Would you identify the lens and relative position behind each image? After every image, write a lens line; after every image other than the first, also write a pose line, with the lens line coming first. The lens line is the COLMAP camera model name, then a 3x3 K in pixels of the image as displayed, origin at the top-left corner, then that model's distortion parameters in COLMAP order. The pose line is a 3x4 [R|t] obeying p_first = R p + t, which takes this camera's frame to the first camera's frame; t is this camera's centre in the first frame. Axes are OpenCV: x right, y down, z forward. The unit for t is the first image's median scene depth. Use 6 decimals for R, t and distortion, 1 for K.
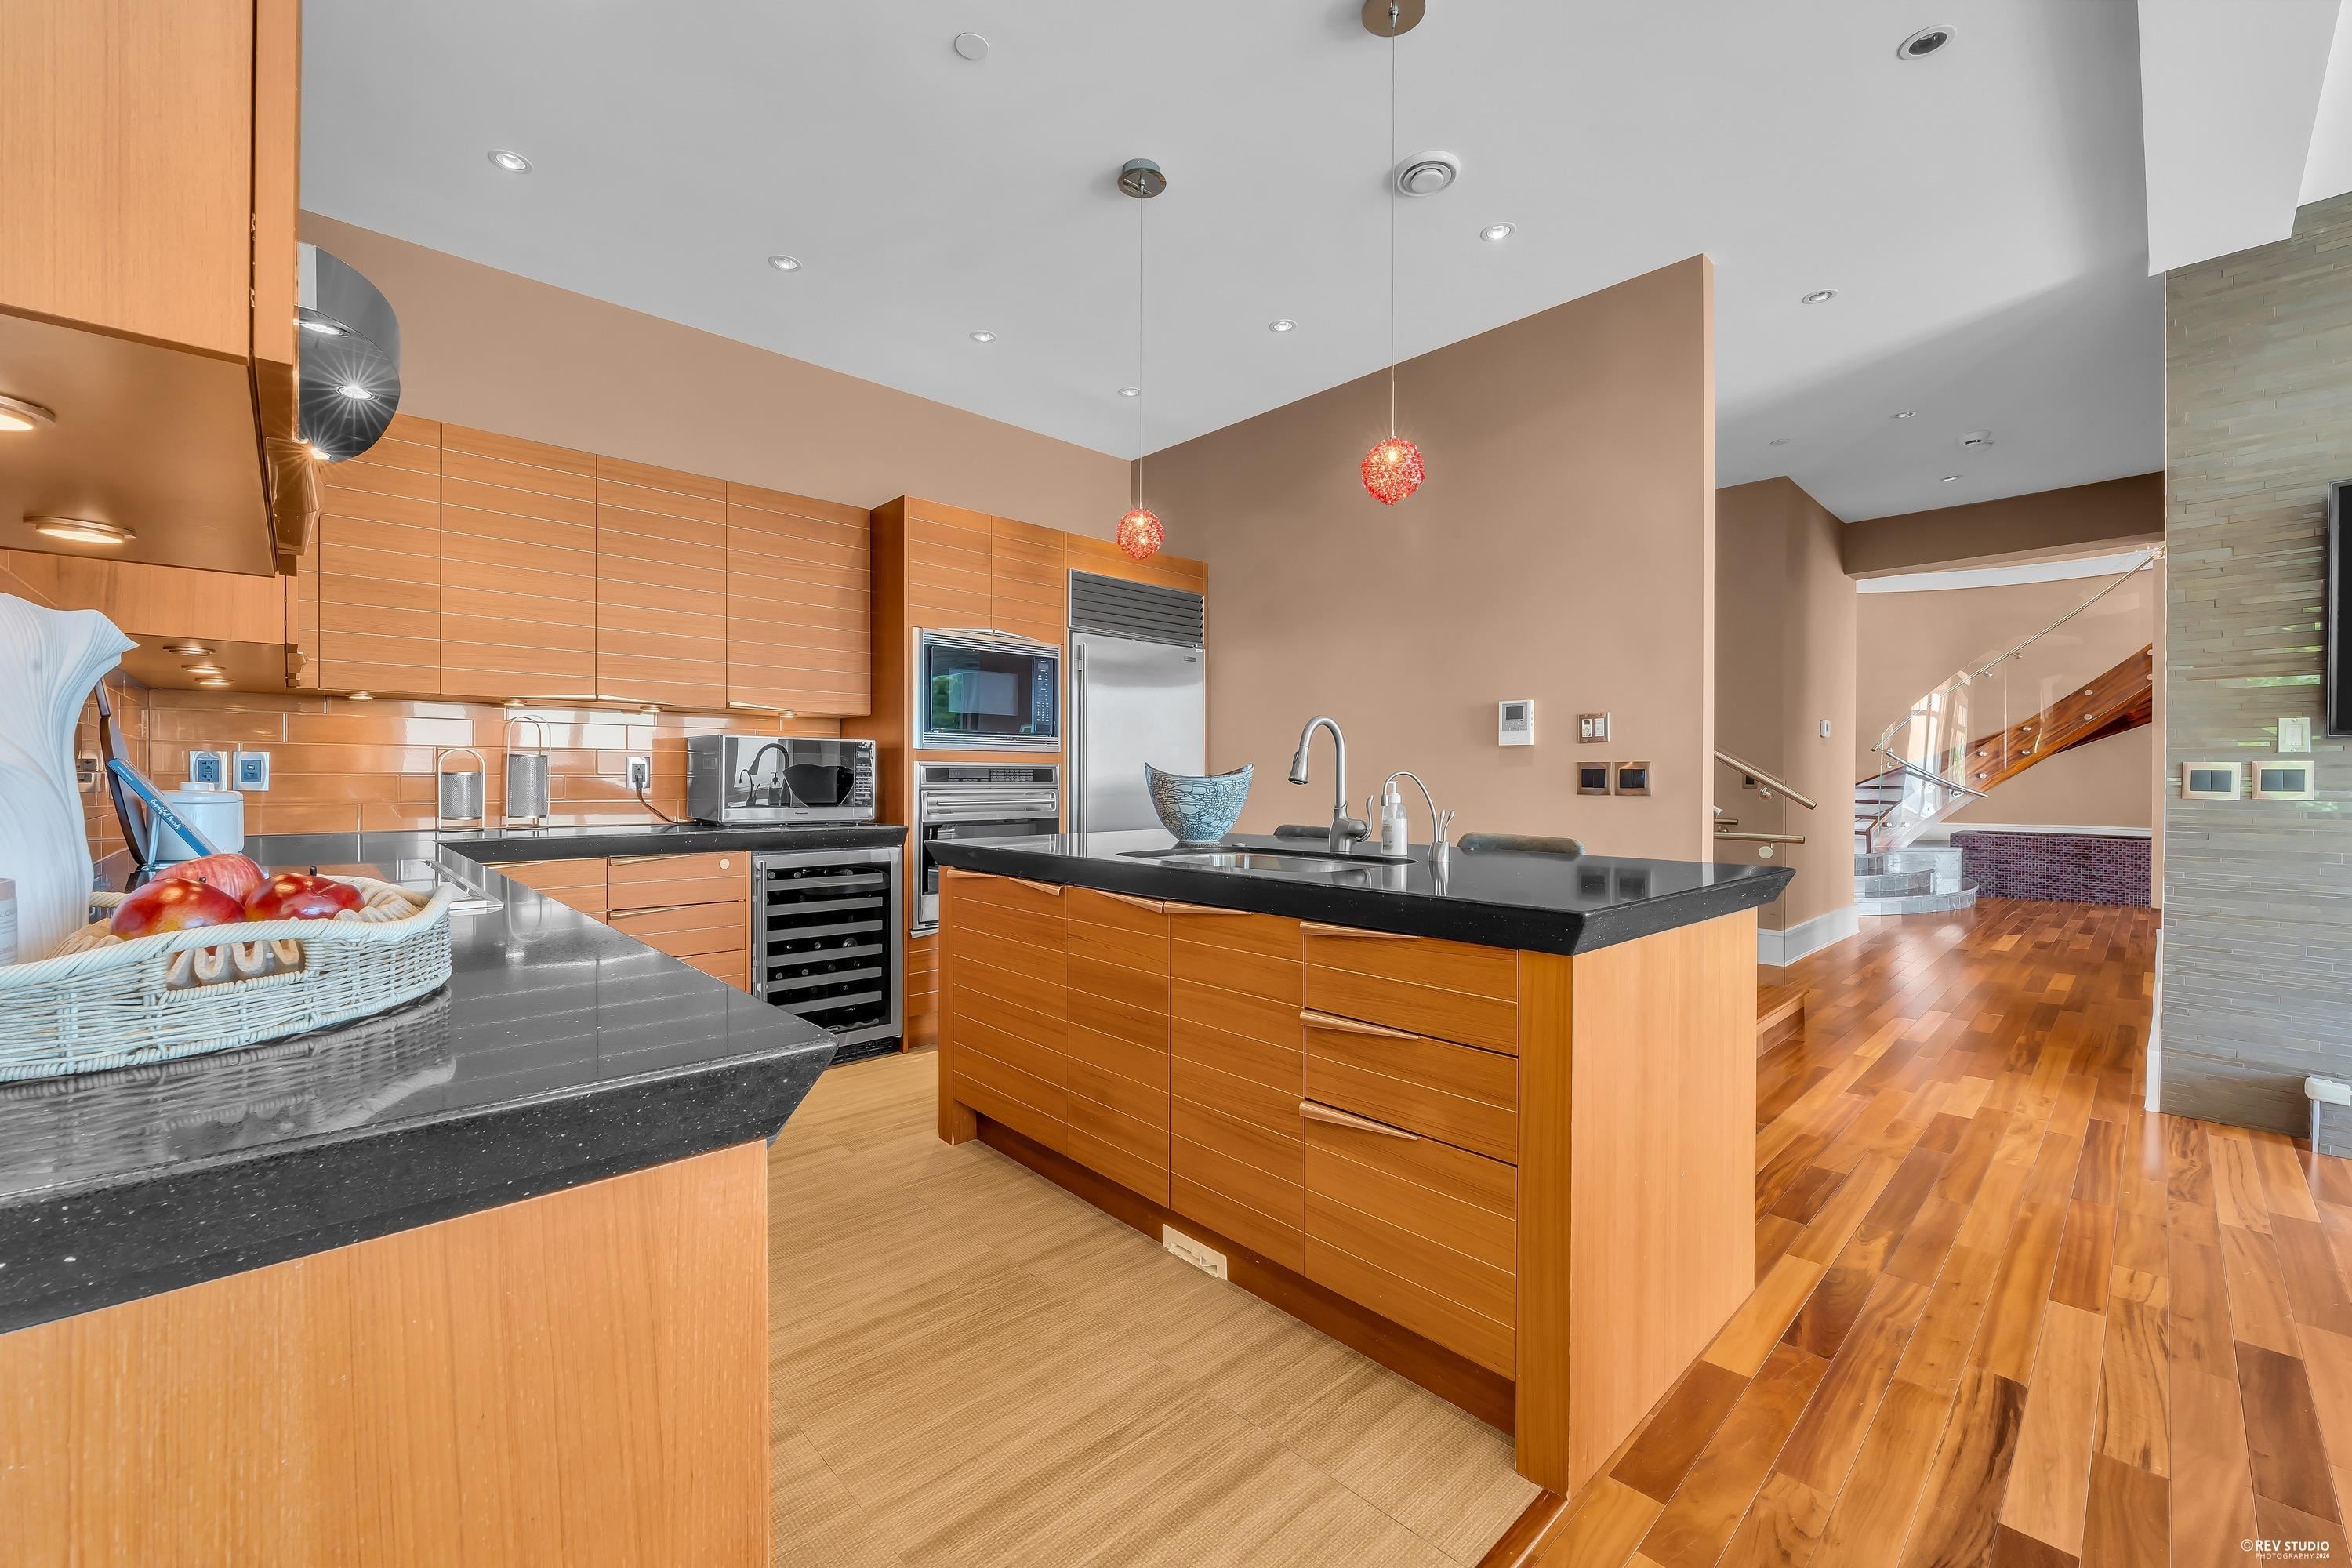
lens RADIAL K [[942.1, 0, 1165.8], [0, 942.1, 781.1], [0, 0, 1]] dist [-0.002009, -0.000698]
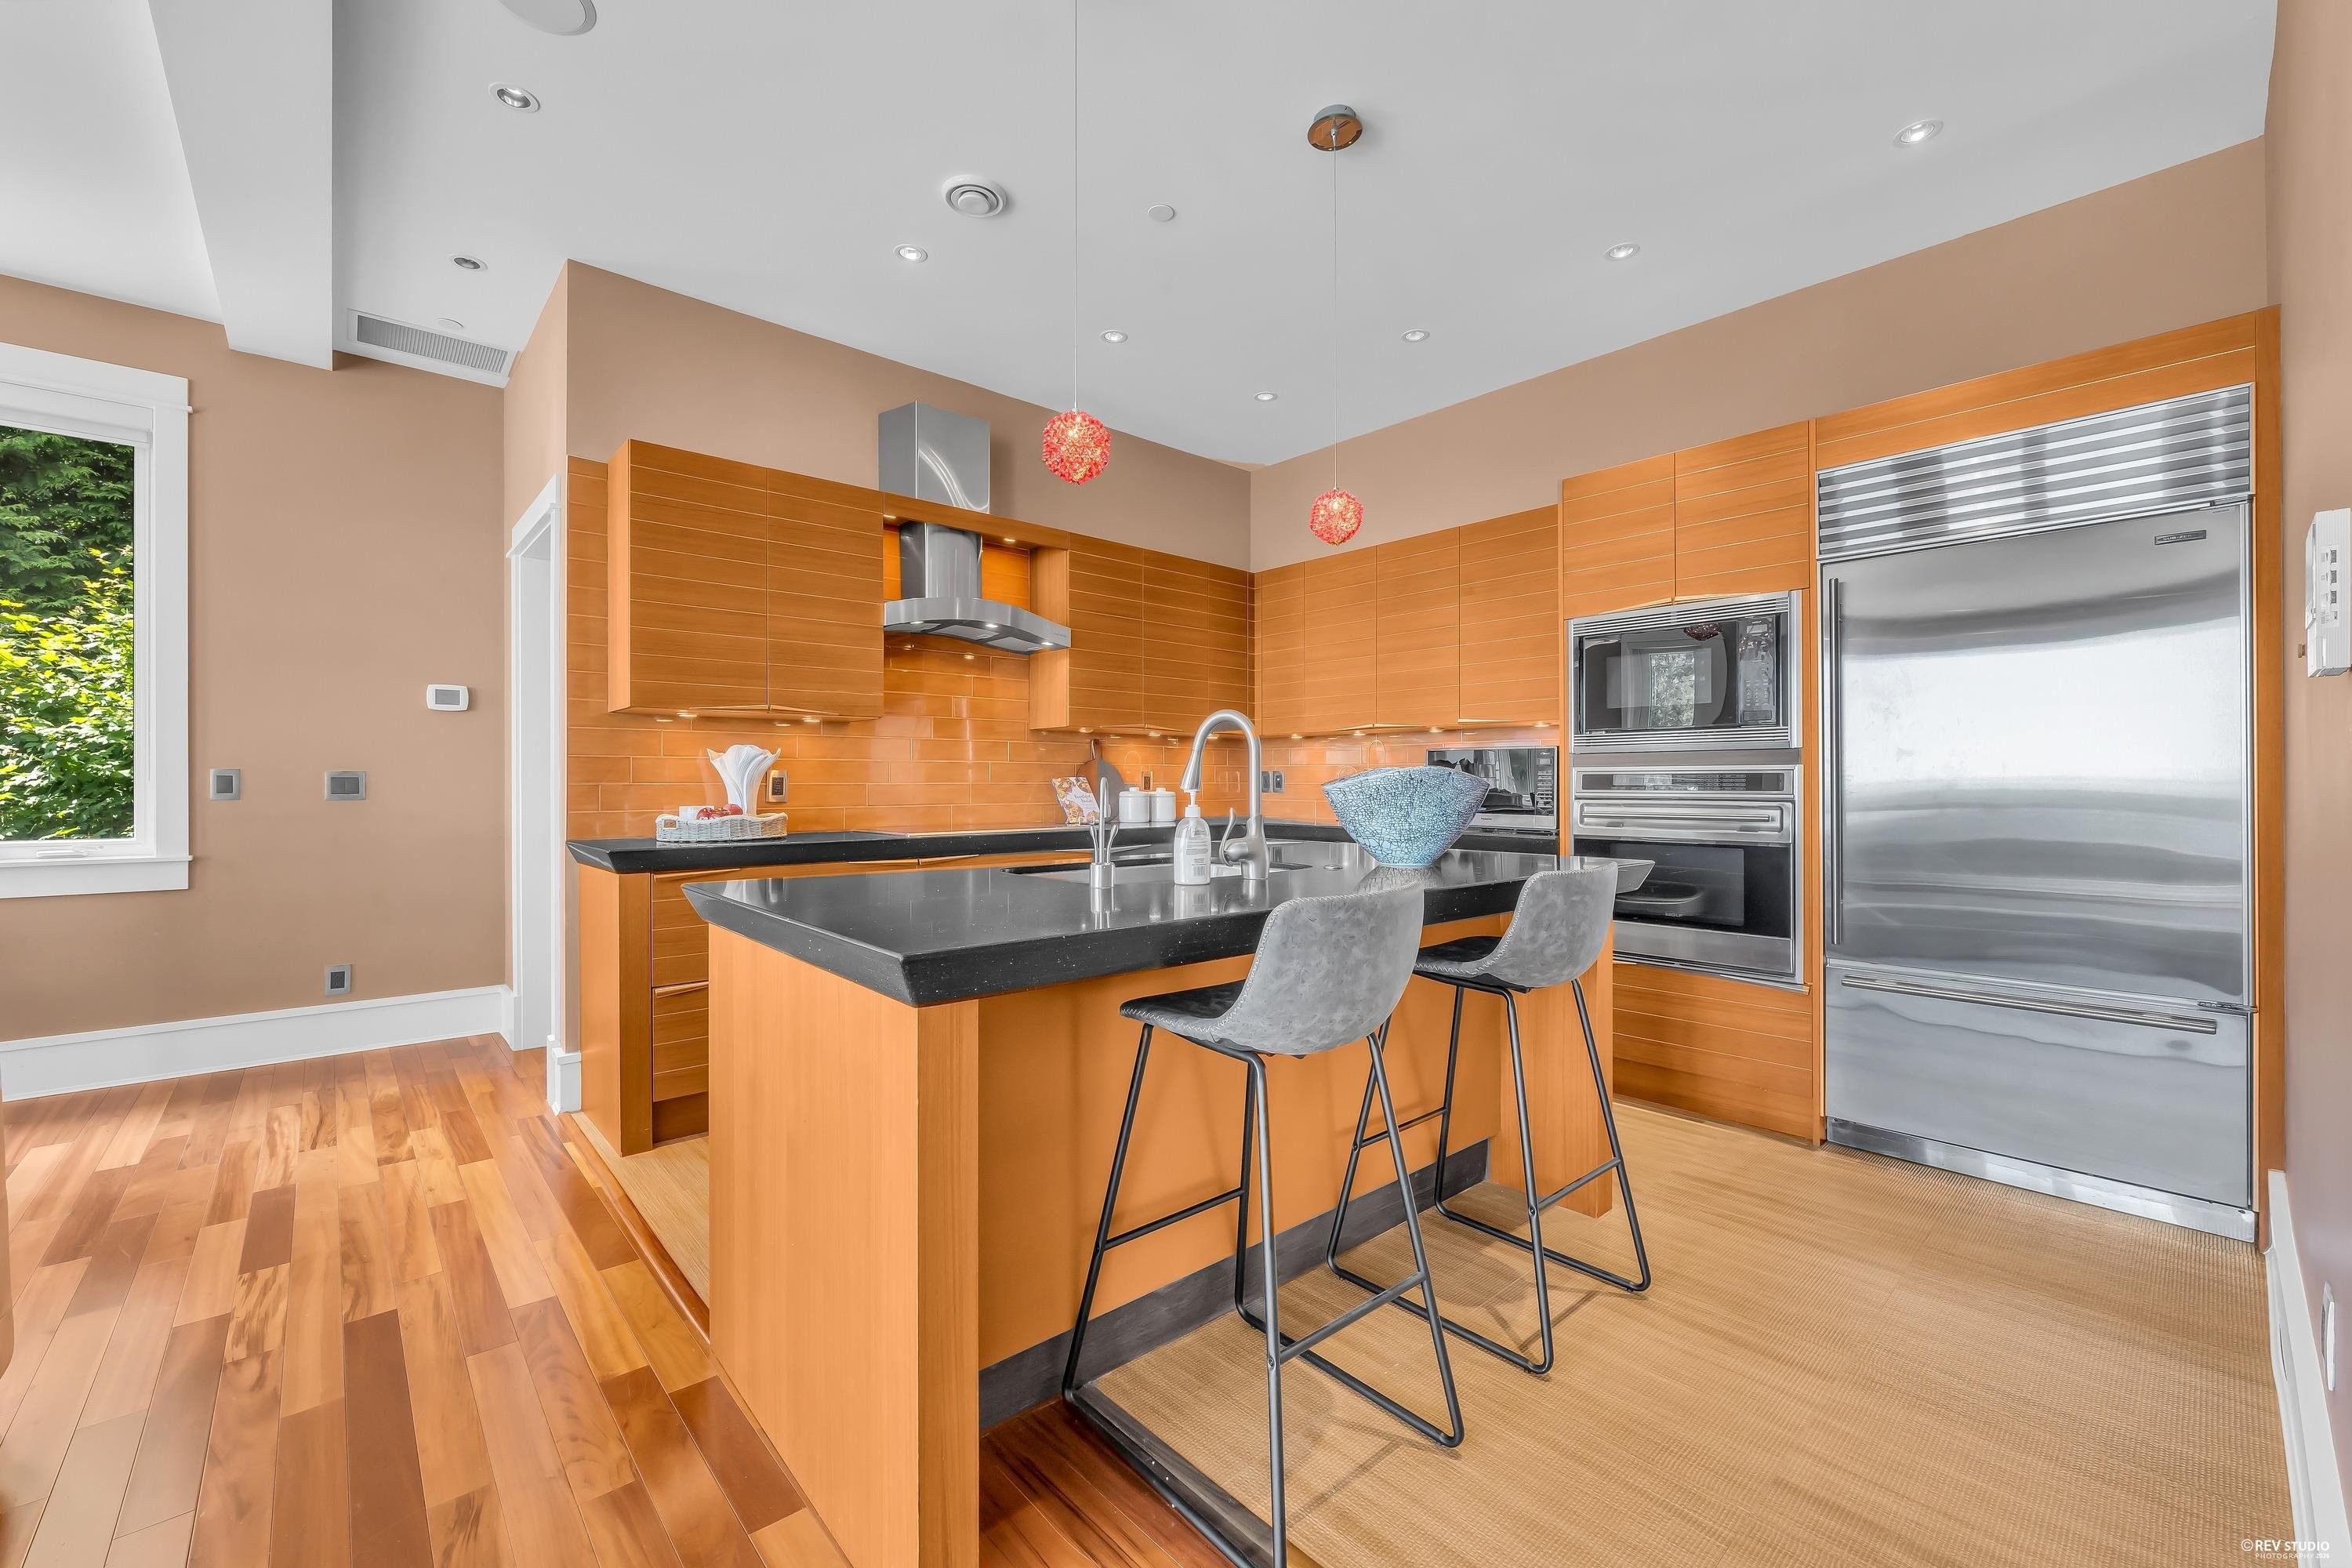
lens RADIAL K [[942.1, 0, 1178.0], [0, 942.1, 776.7], [0, 0, 1]] dist [-0.002009, -0.000698]
pose [[-0.014347, -0.006951, -0.999873, 0.648280], [0.001494, 0.999975, -0.006974, -0.006368], [0.999896, -0.001594, -0.014336, 0.624631]]
